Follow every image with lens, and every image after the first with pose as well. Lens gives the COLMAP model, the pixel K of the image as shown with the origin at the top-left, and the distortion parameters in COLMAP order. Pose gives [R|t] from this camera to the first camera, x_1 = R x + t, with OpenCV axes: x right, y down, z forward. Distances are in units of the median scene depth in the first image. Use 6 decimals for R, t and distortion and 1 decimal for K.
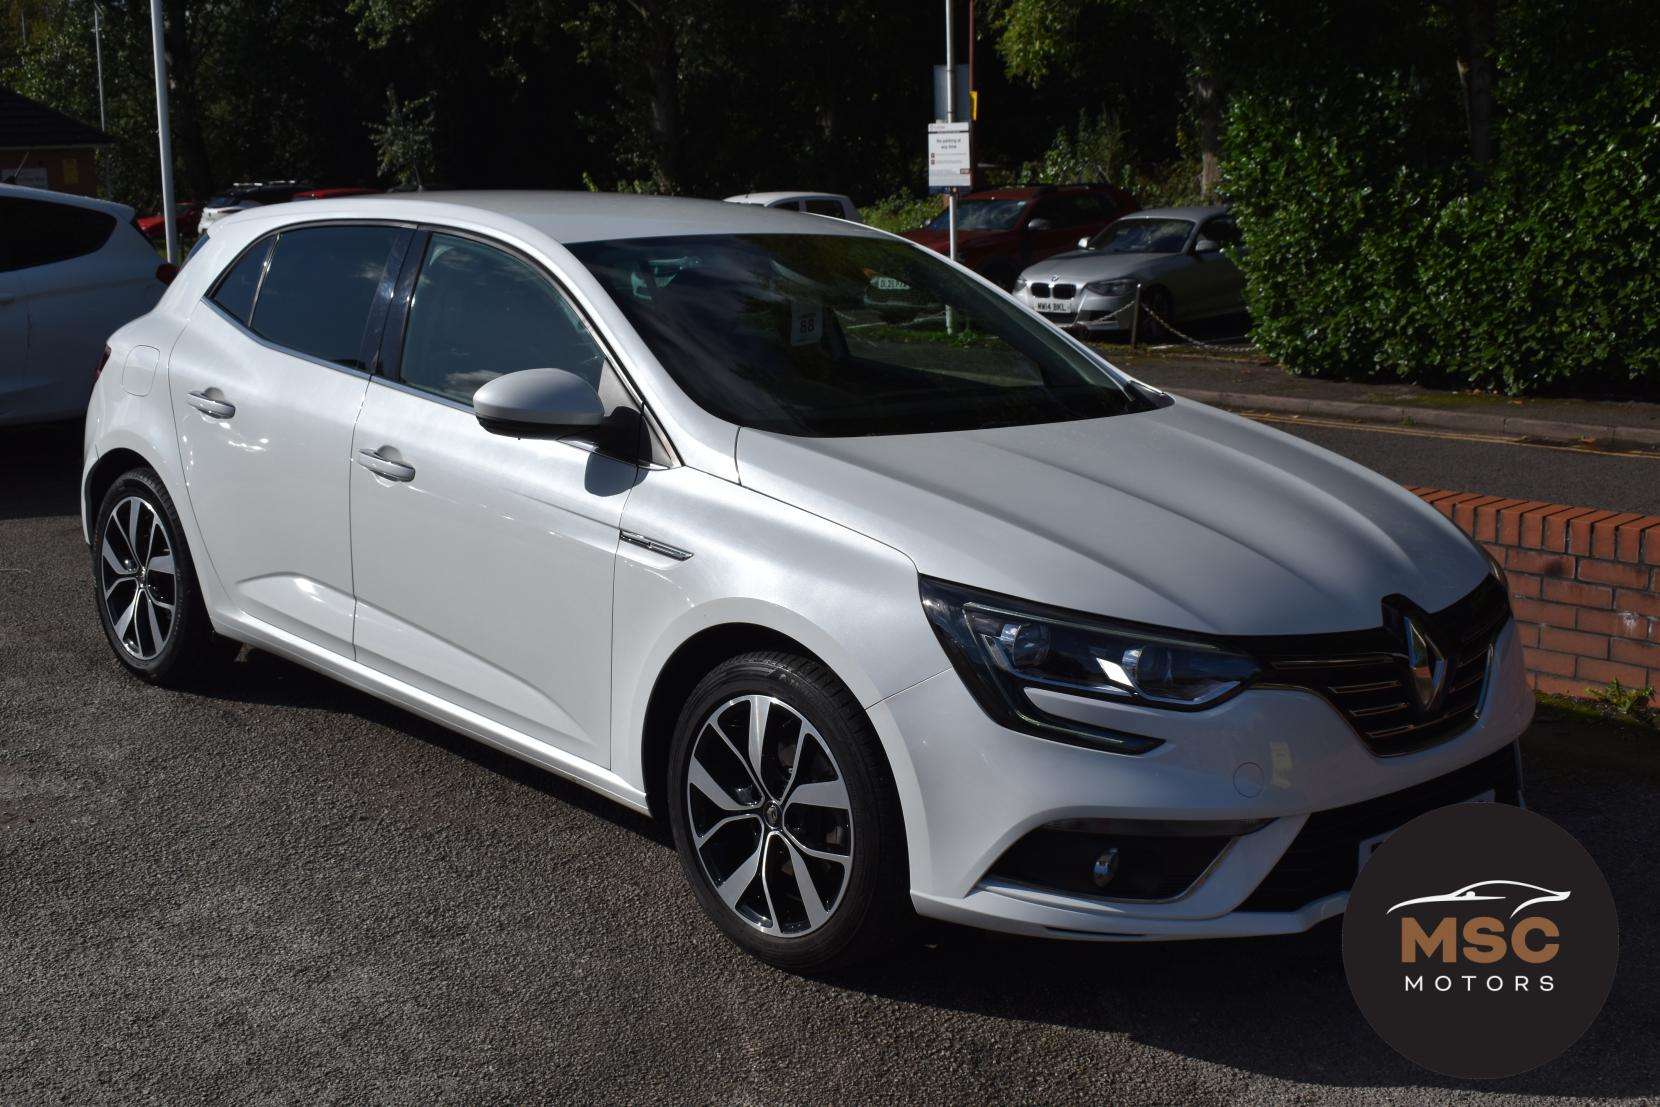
lens RADIAL K [[1990.4, 0, 830.0], [0, 1990.4, 553.5], [0, 0, 1]] dist [-0.045117, -0.038977]
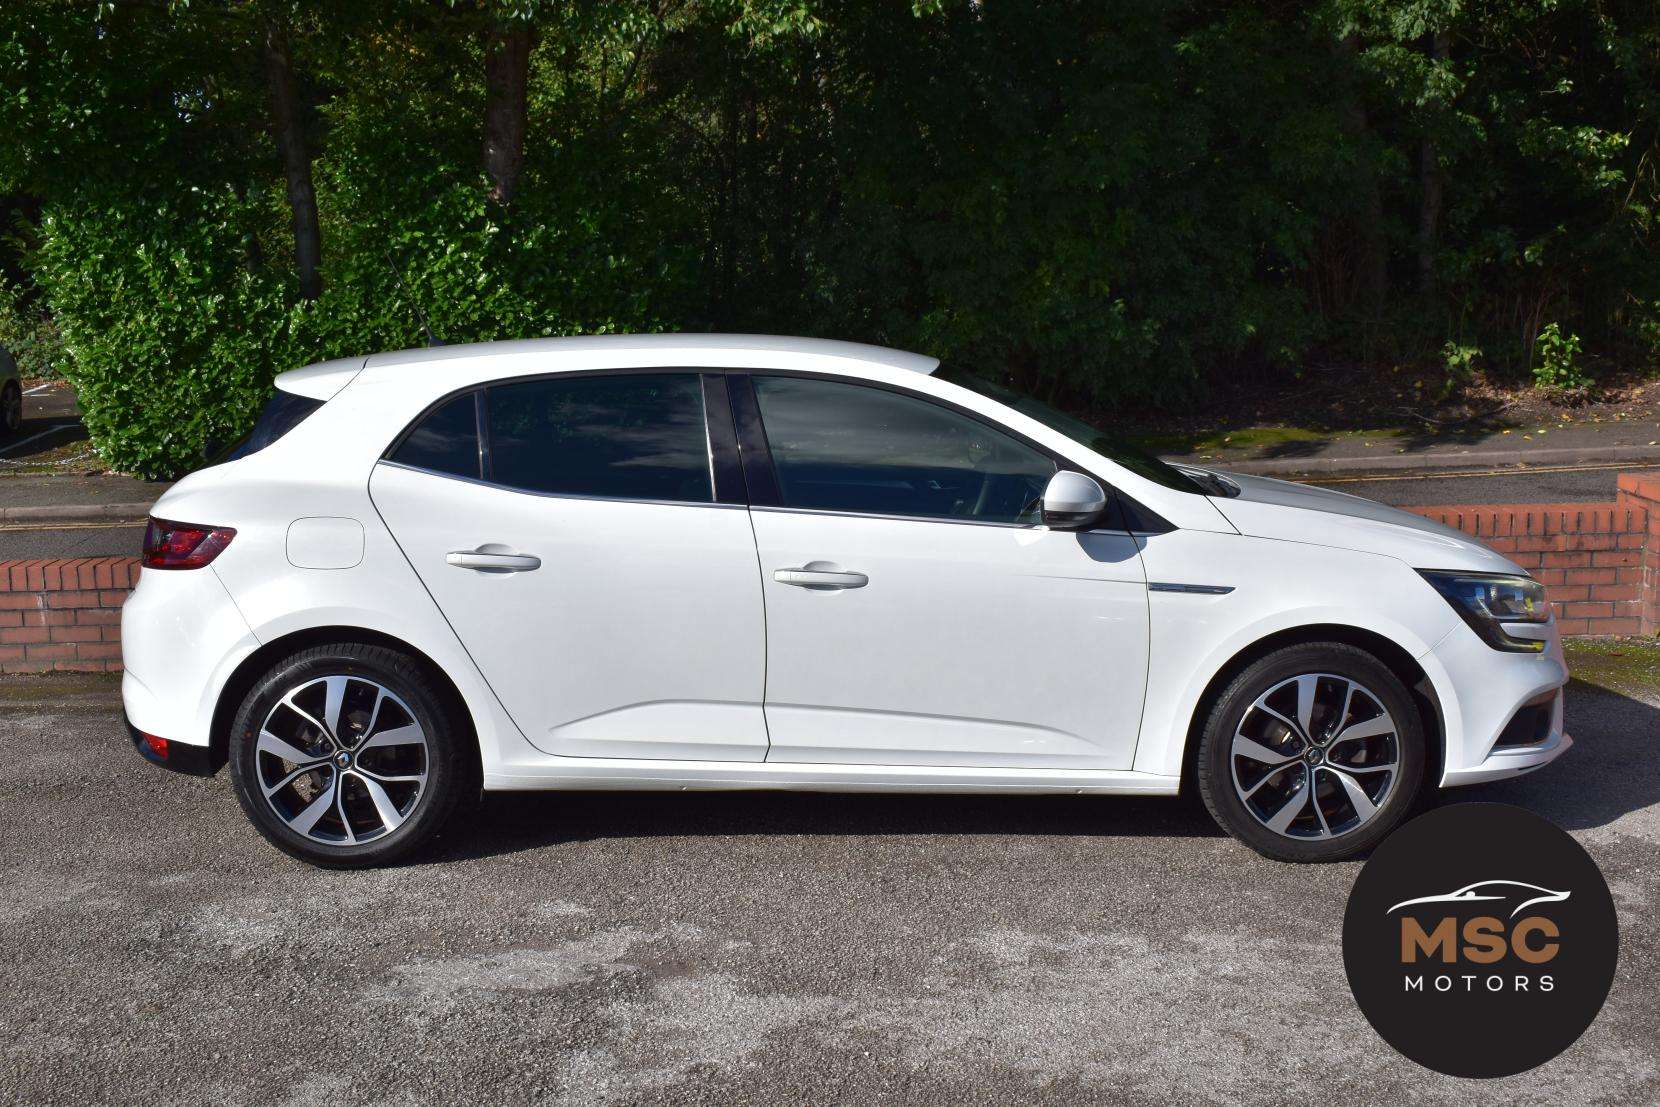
lens RADIAL K [[1990.4, 0, 830.0], [0, 1990.4, 553.5], [0, 0, 1]] dist [-0.045117, -0.038977]
pose [[0.678058, -0.131465, 0.723156, -1.008595], [0.163270, 0.986233, 0.026203, -0.084384], [-0.716645, 0.100303, 0.690188, 0.196949]]
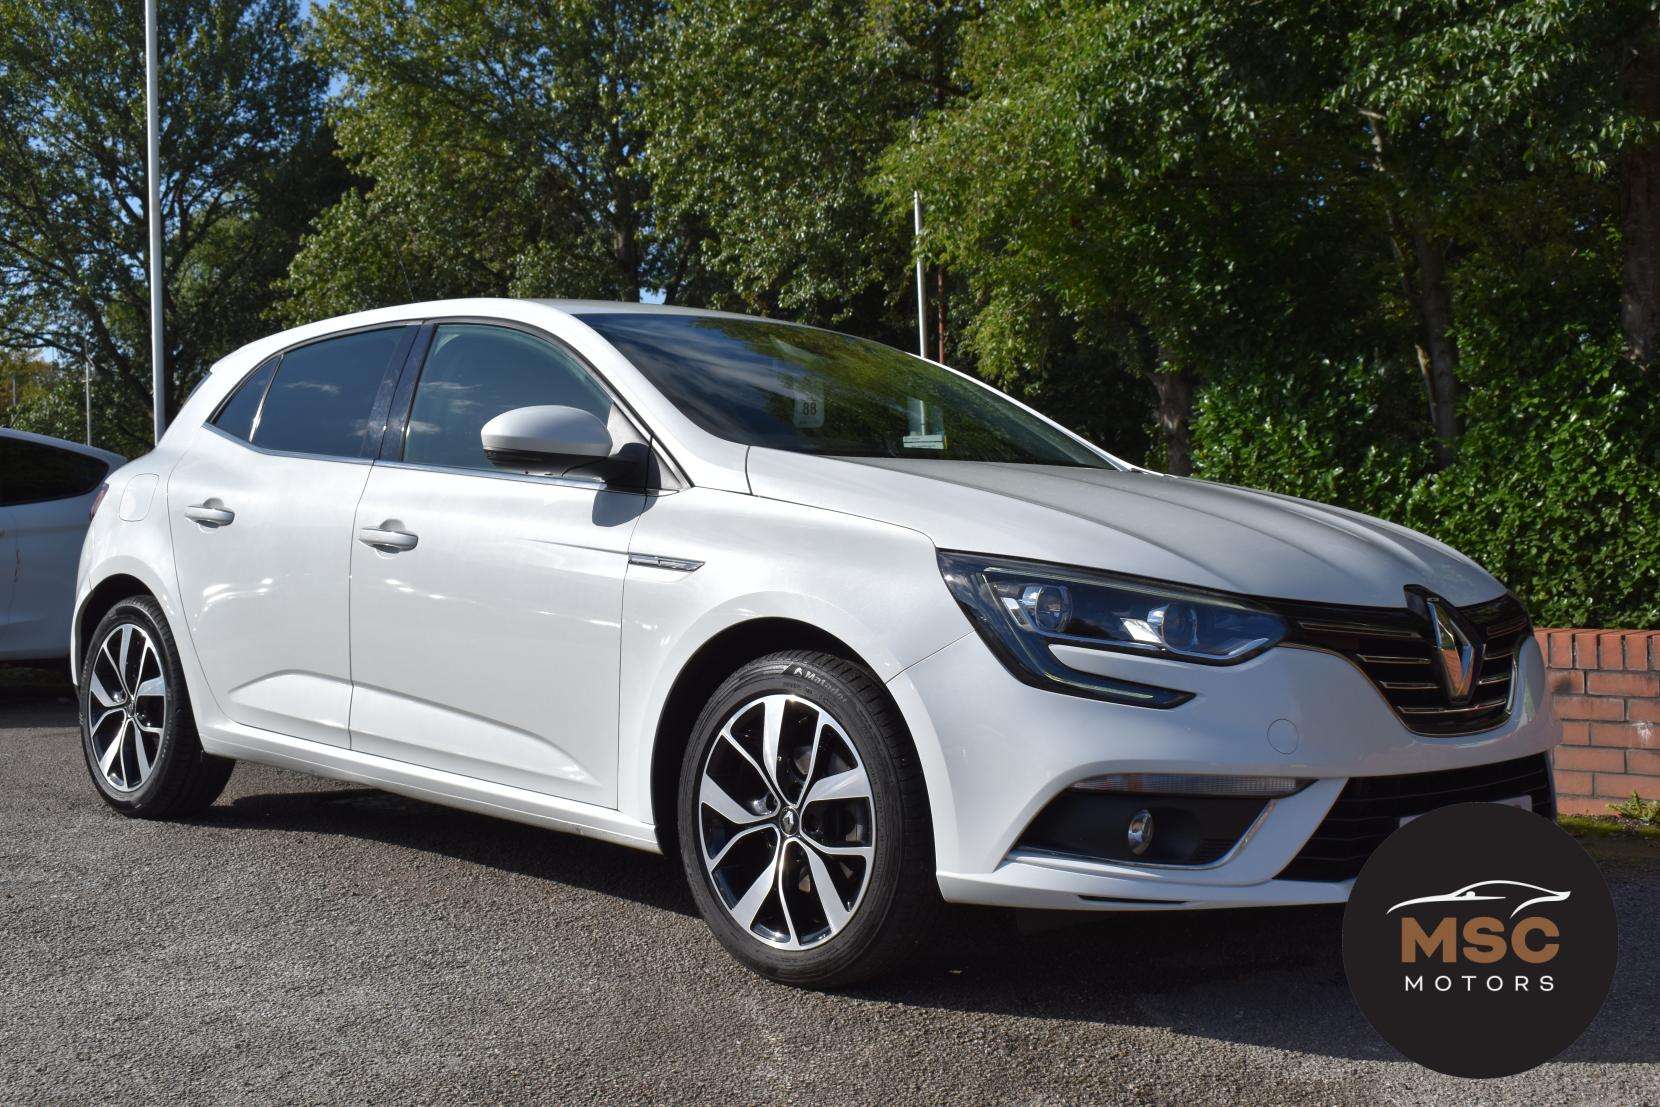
lens RADIAL K [[1990.4, 0, 830.0], [0, 1990.4, 553.5], [0, 0, 1]] dist [-0.045117, -0.038977]
pose [[0.999810, -0.014111, 0.013421, -0.015832], [0.016320, 0.983148, -0.182082, 0.141573], [-0.010625, 0.182266, 0.983192, 0.023263]]
